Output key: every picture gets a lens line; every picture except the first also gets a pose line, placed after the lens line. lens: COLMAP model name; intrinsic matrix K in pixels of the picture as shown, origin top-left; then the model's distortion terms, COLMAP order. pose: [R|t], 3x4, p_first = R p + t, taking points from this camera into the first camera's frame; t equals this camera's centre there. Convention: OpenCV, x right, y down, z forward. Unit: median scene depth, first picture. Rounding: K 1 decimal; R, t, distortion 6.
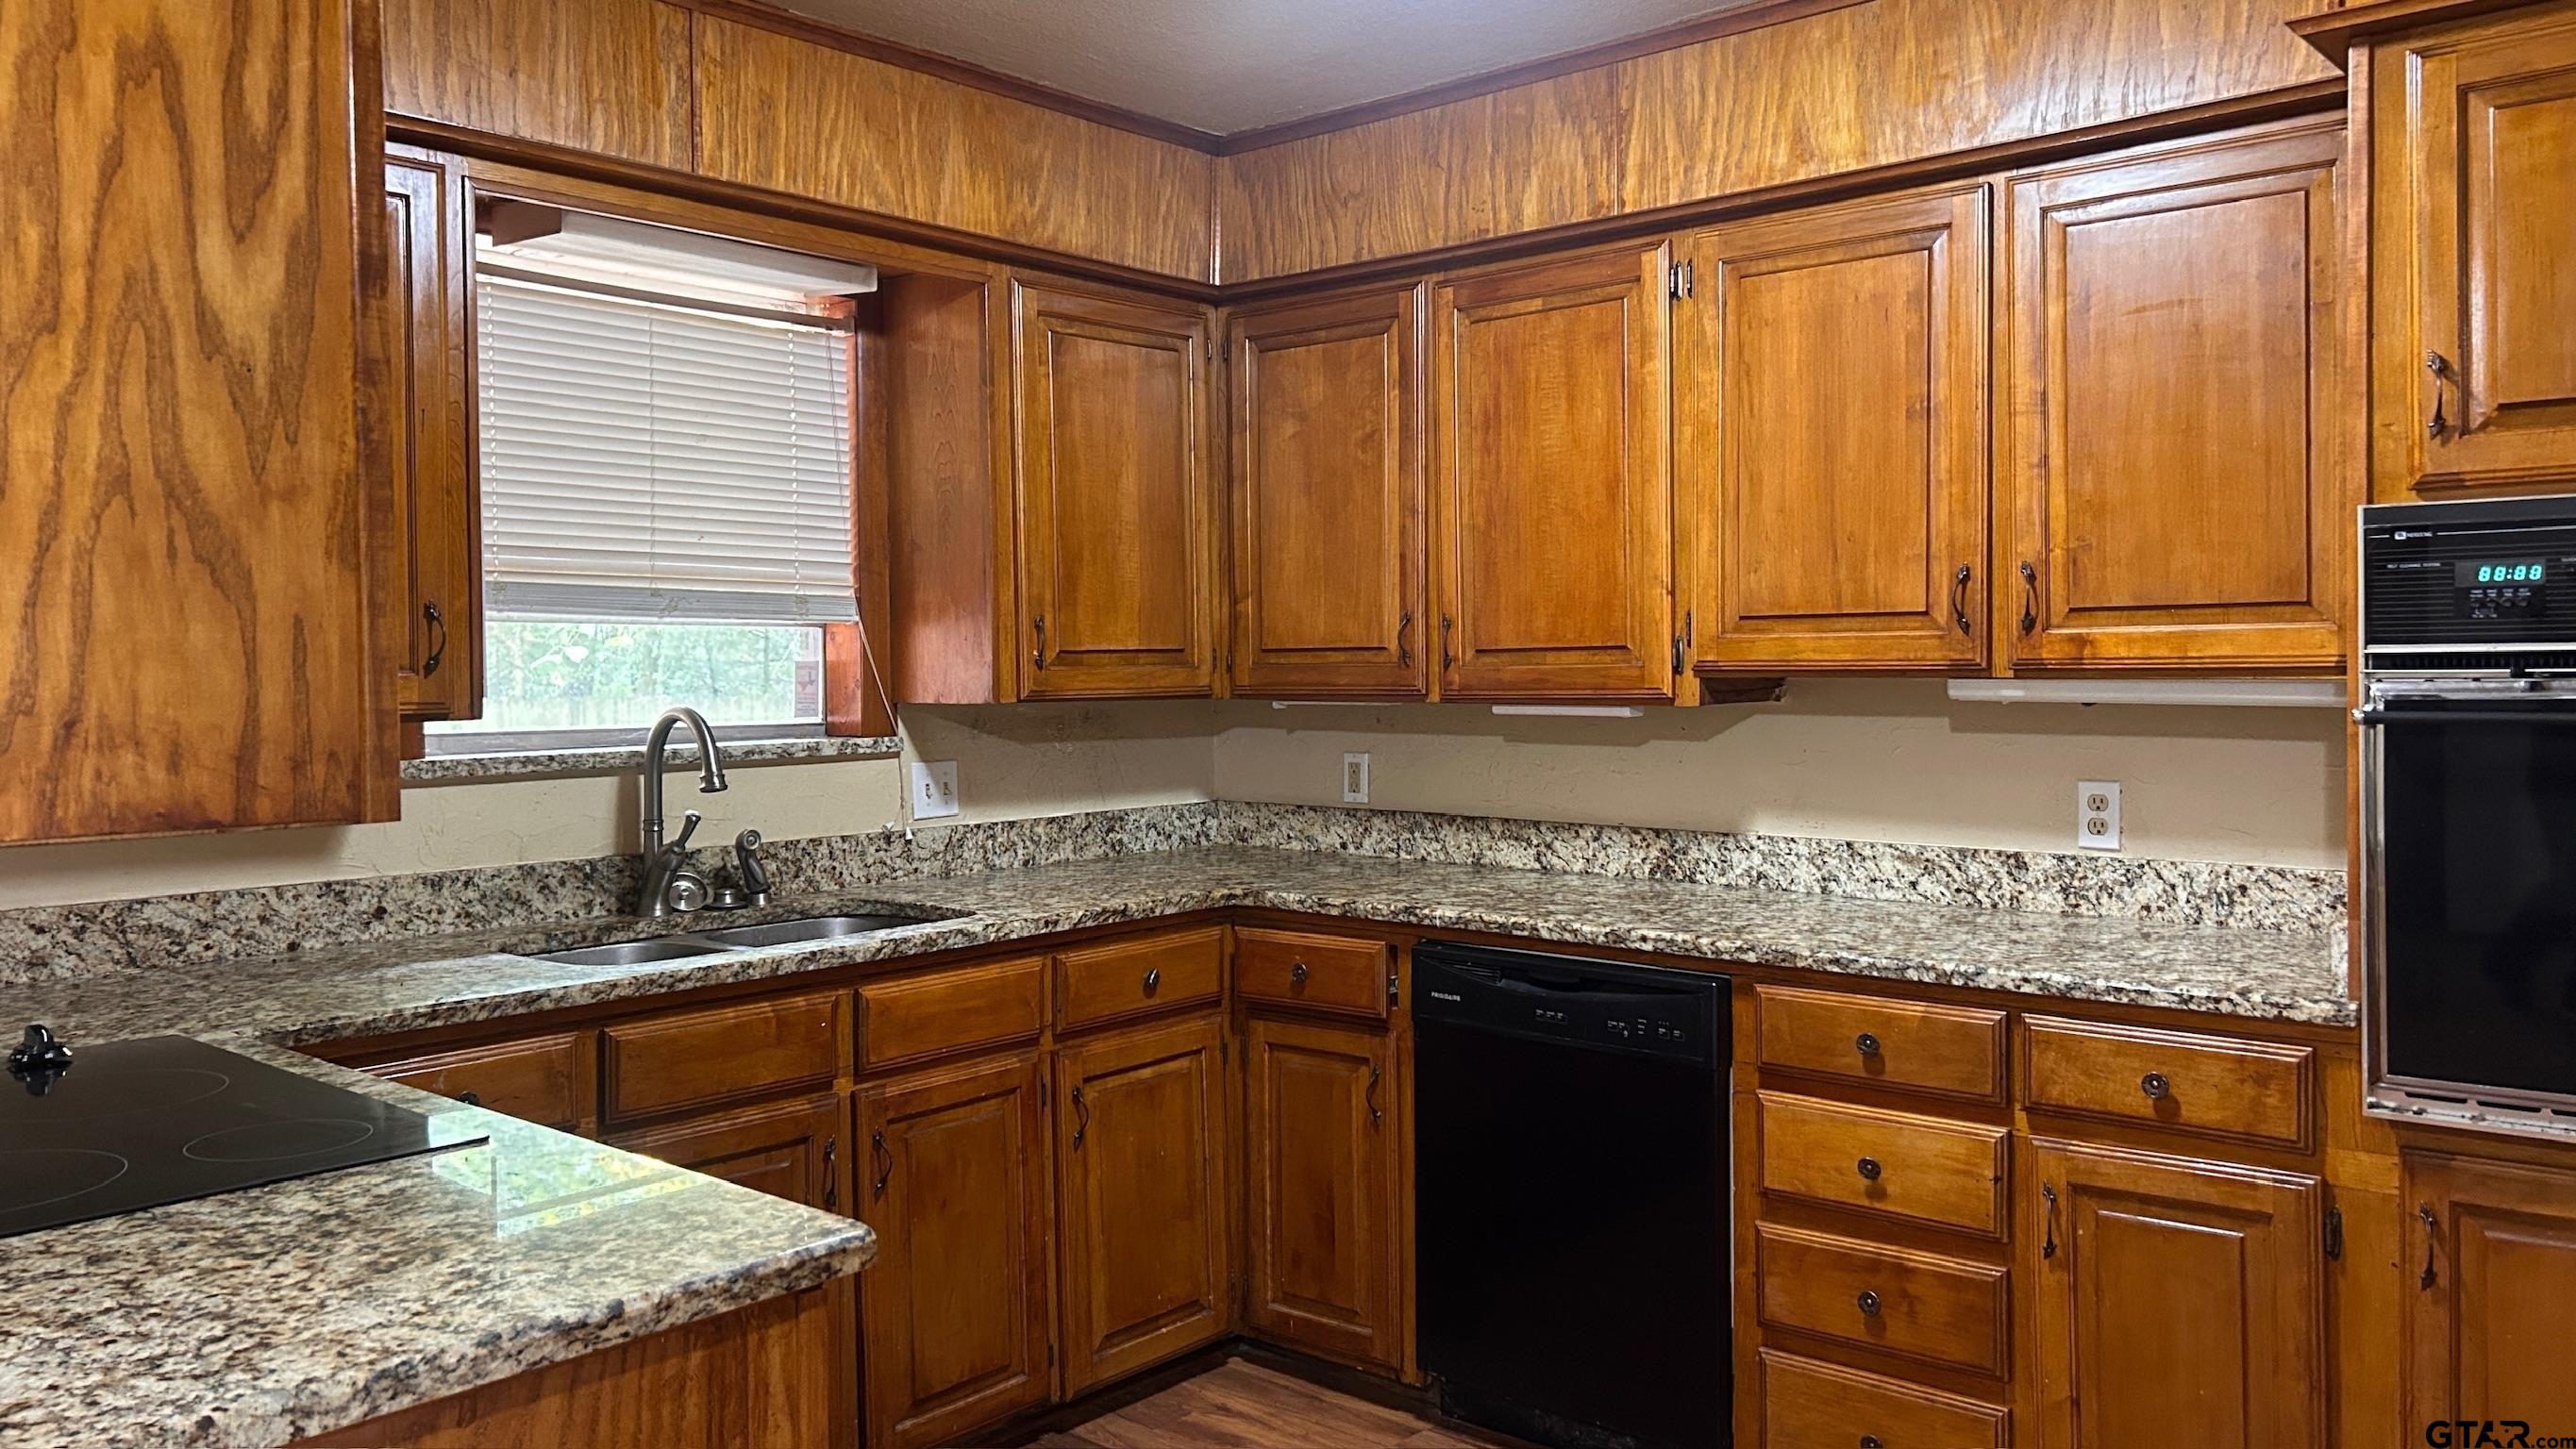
lens RADIAL K [[1965.7, 0, 1288.5], [0, 1965.7, 694.8], [0, 0, 1]] dist [0.071190, -0.077806]
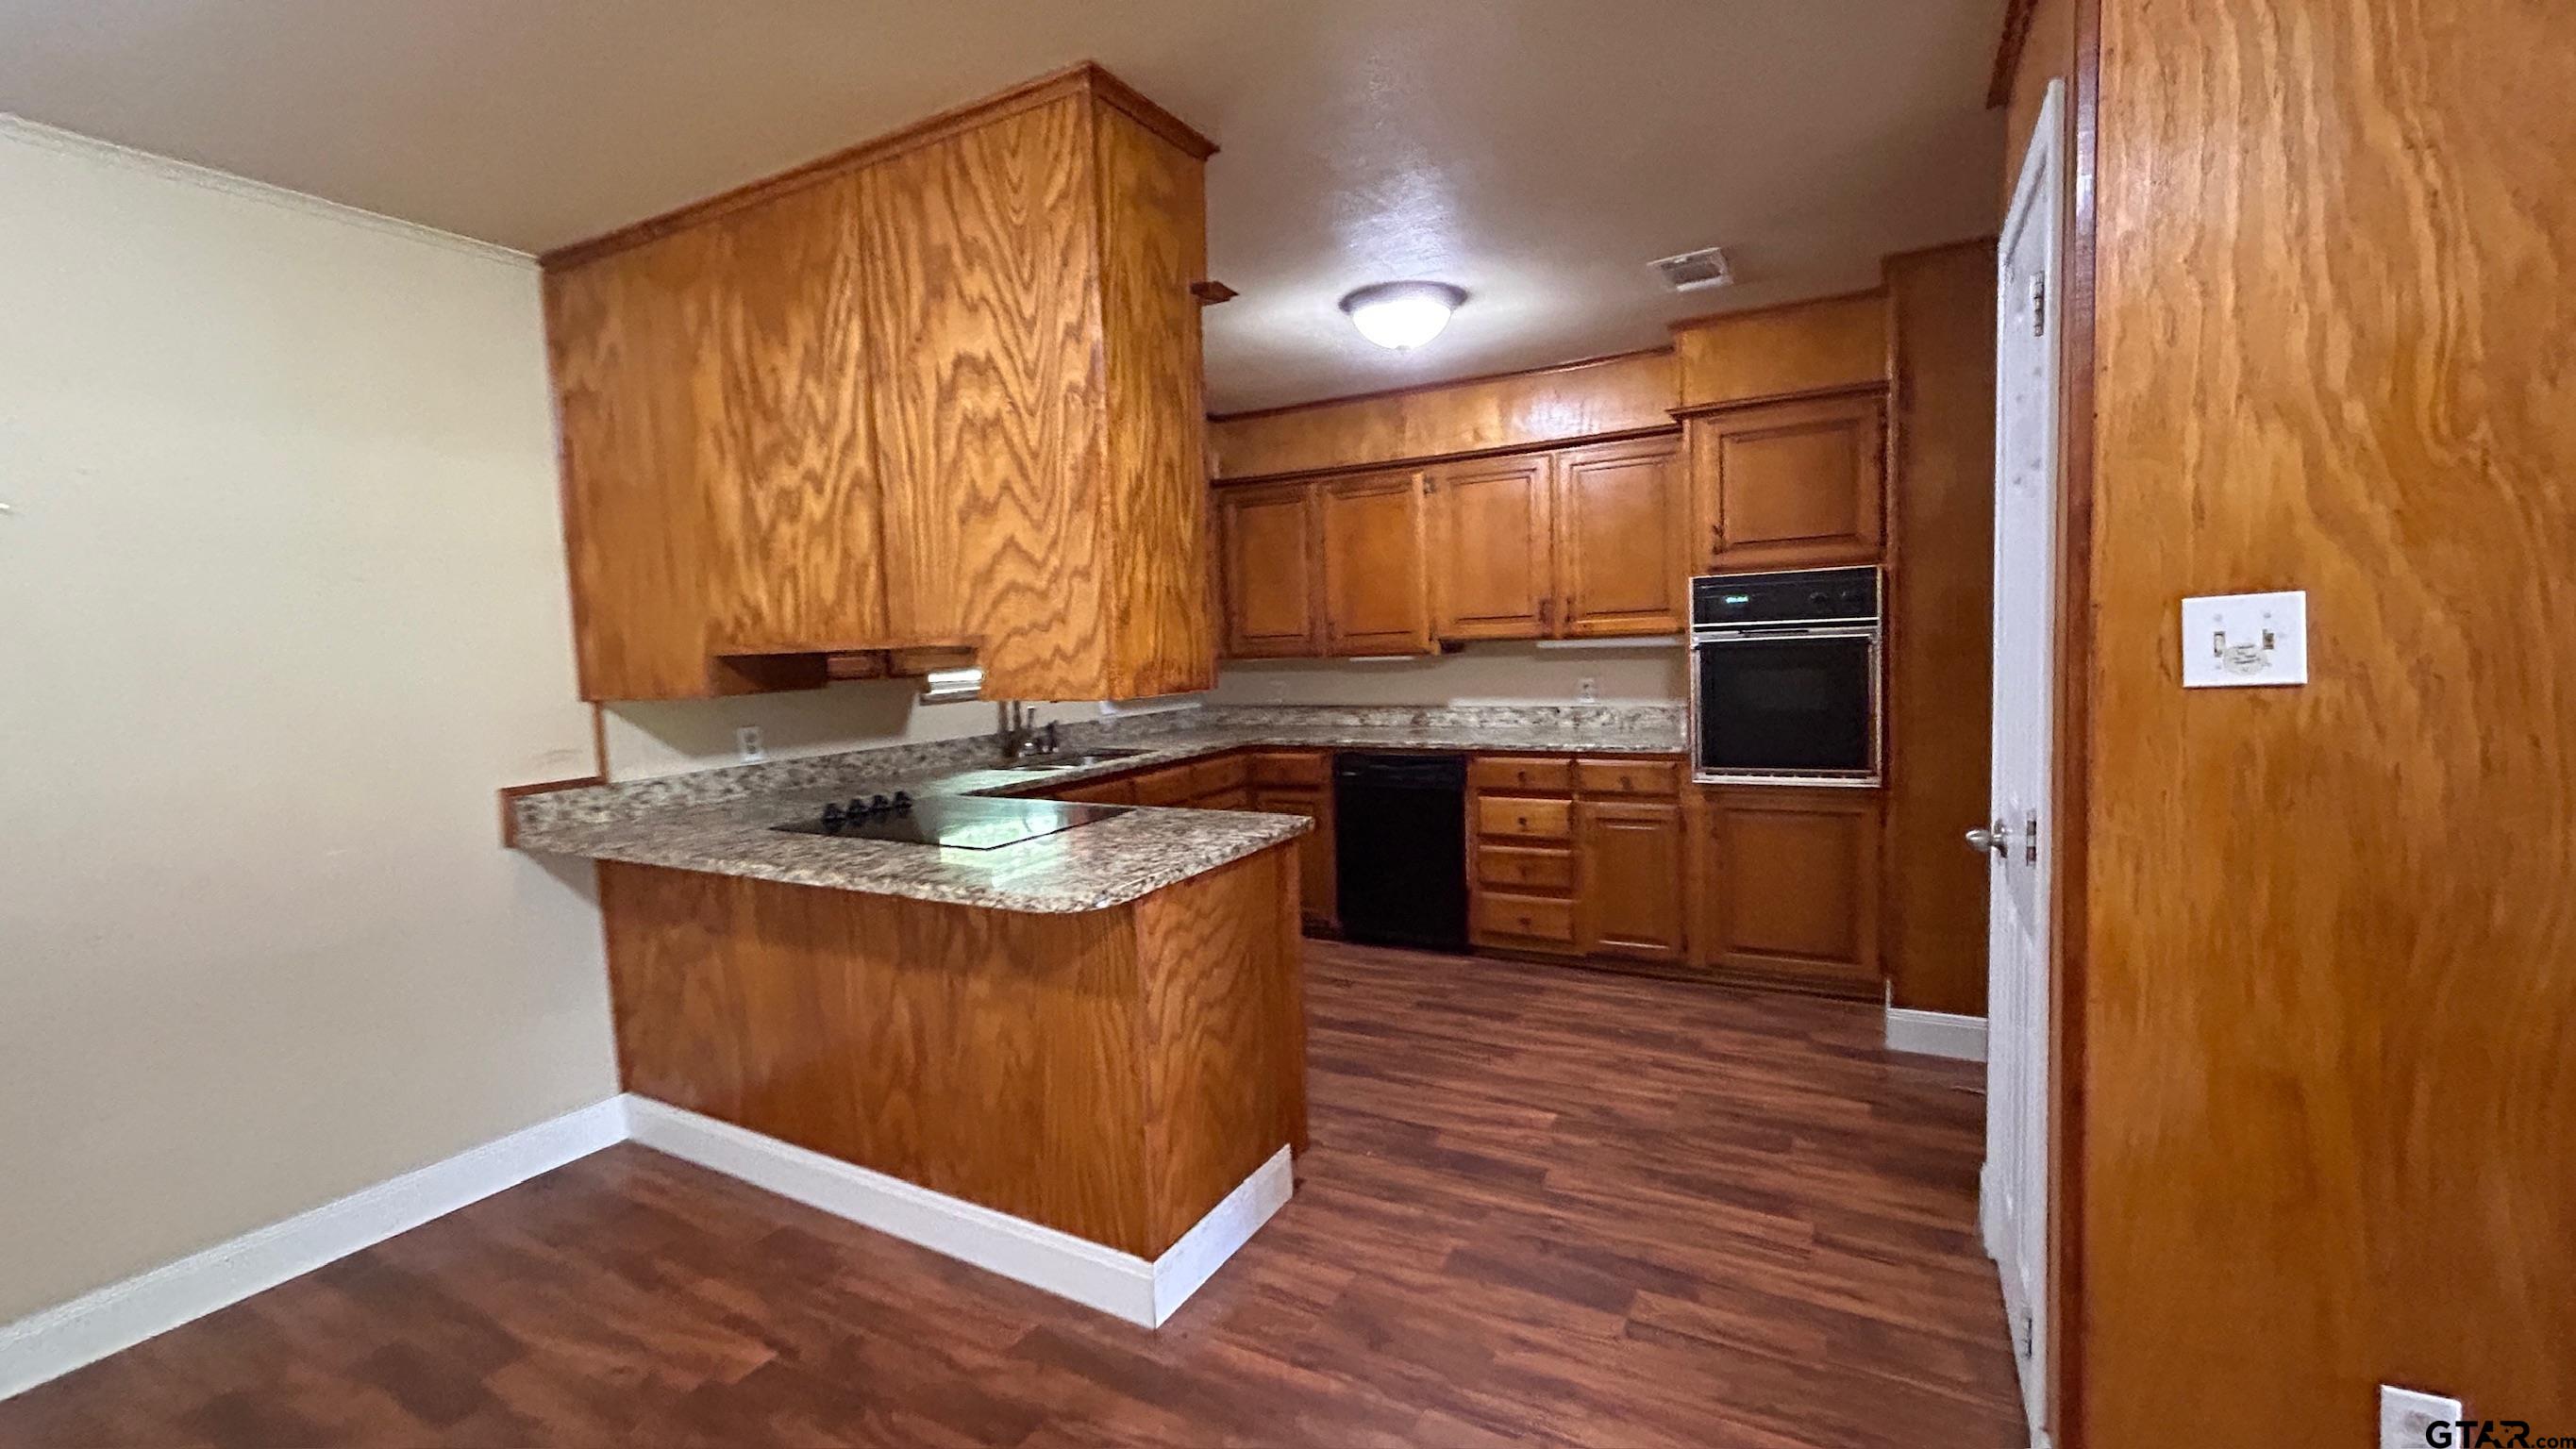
lens RADIAL K [[1052.6, 0, 1303.5], [0, 1052.6, 710.1], [0, 0, 1]] dist [0.021997, 0.000076]
pose [[0.975426, -0.041079, 0.216463, -0.285916], [0.031420, 0.998359, 0.047878, 0.007469], [-0.218074, -0.039900, 0.975116, -0.316520]]
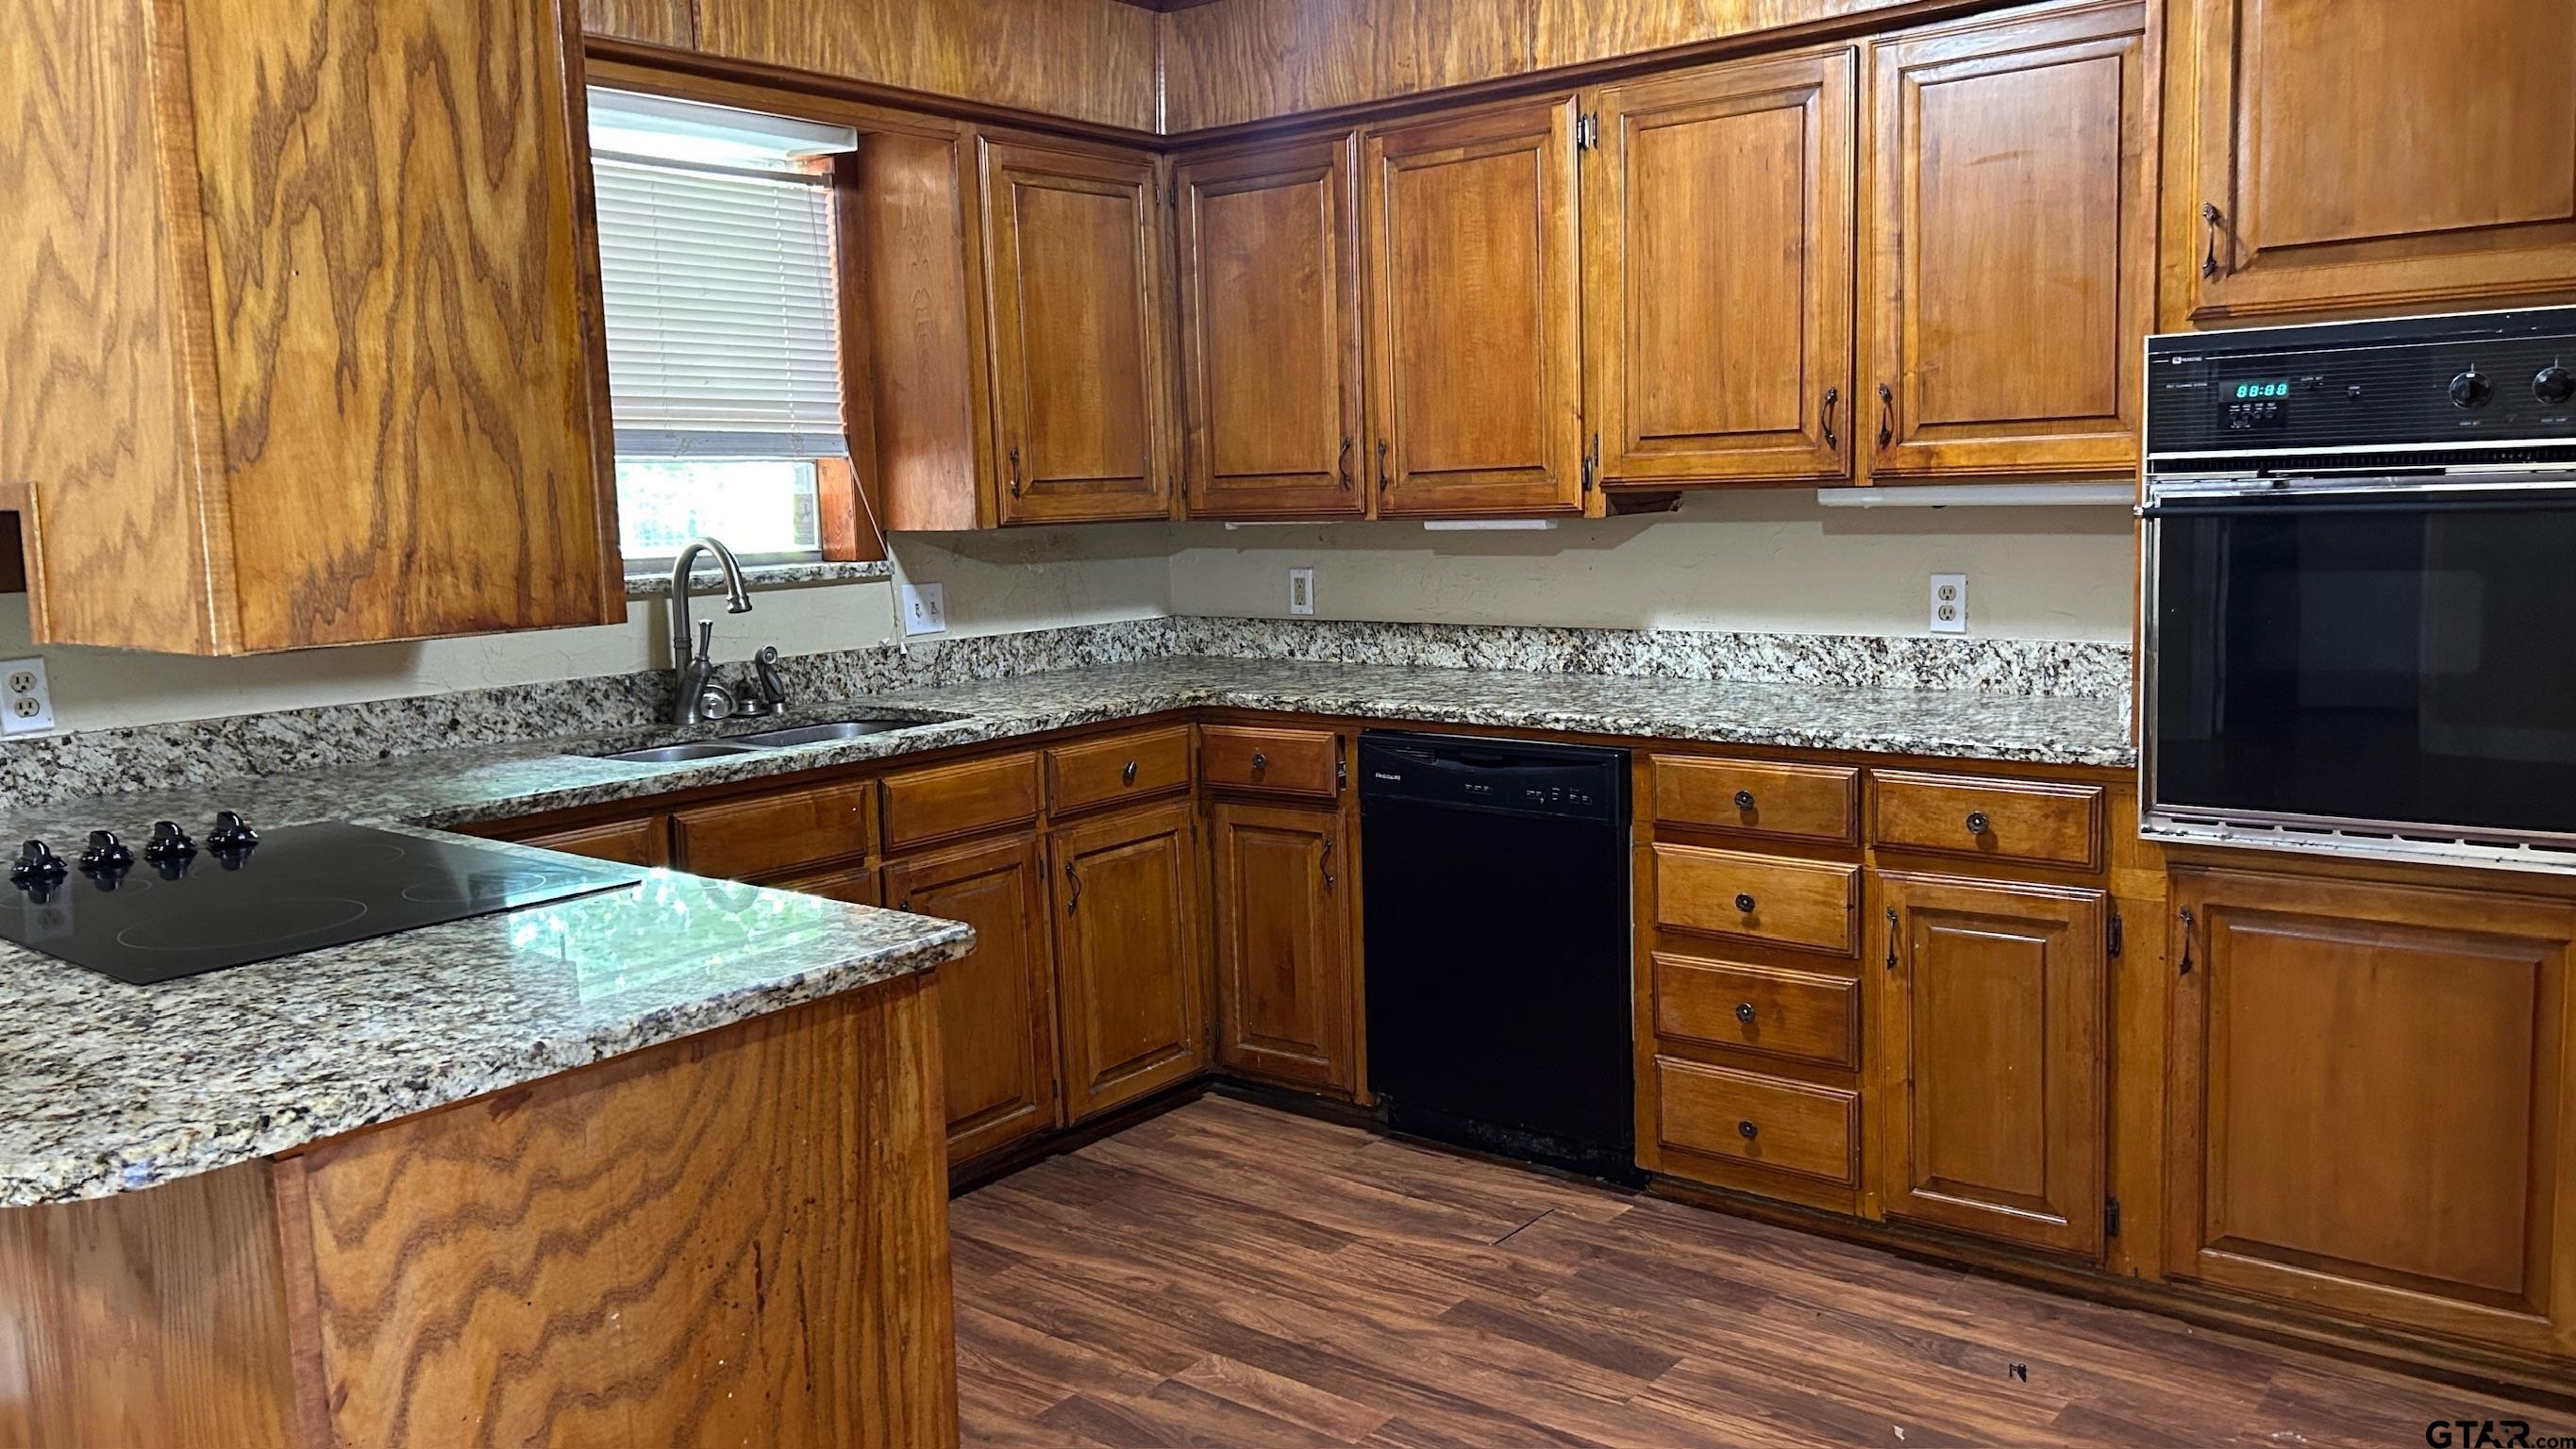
lens RADIAL K [[1965.7, 0, 1283.5], [0, 1965.7, 713.5], [0, 0, 1]] dist [0.071190, -0.077806]
pose [[0.999094, -0.025854, 0.033819, -0.020493], [0.022340, 0.994691, 0.100449, -0.000200], [-0.036237, -0.099602, 0.994367, -0.148043]]
